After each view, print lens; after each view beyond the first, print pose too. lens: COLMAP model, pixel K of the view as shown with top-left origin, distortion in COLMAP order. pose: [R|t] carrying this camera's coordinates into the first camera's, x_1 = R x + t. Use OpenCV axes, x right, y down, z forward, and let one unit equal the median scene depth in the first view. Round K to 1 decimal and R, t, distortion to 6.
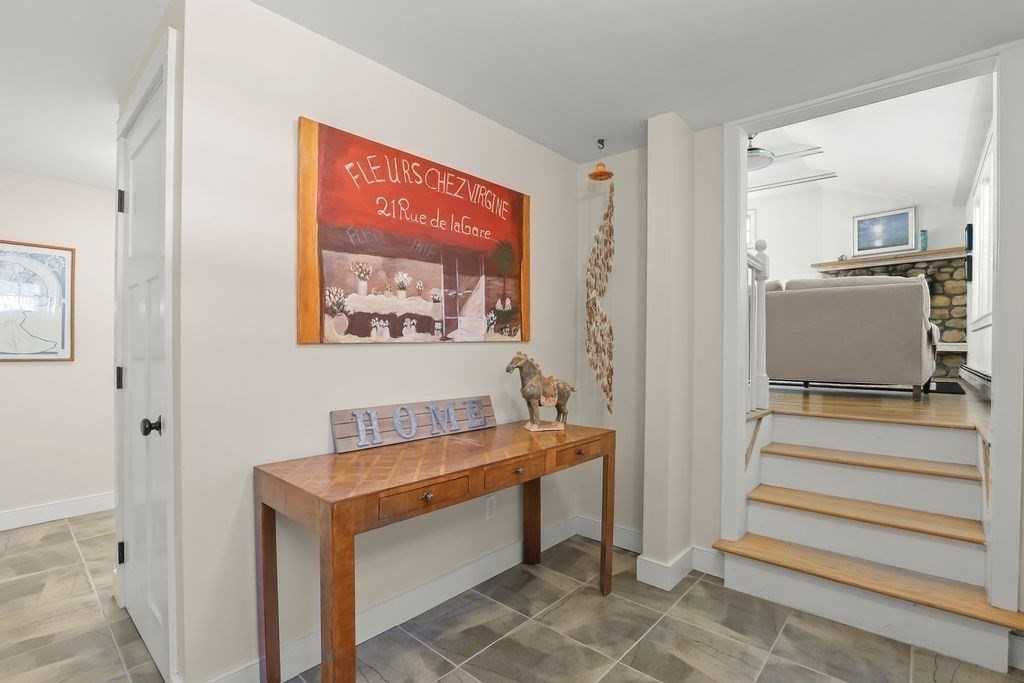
lens RADIAL K [[474.5, 0, 505.2], [0, 474.5, 346.4], [0, 0, 1]] dist [-0.006225, -0.000475]
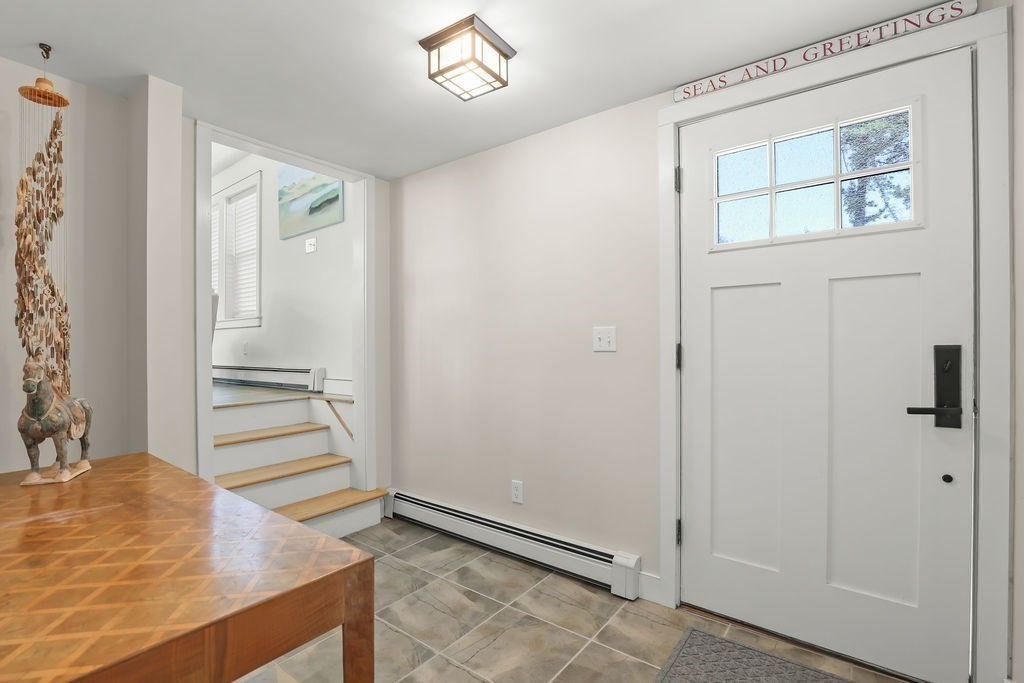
lens RADIAL K [[474.5, 0, 506.3], [0, 474.5, 339.0], [0, 0, 1]] dist [-0.006225, -0.000475]
pose [[-0.054143, 0.007400, 0.998506, -0.572479], [0.013079, 0.999892, -0.006701, 0.000849], [-0.998448, 0.012696, -0.054234, 0.427211]]
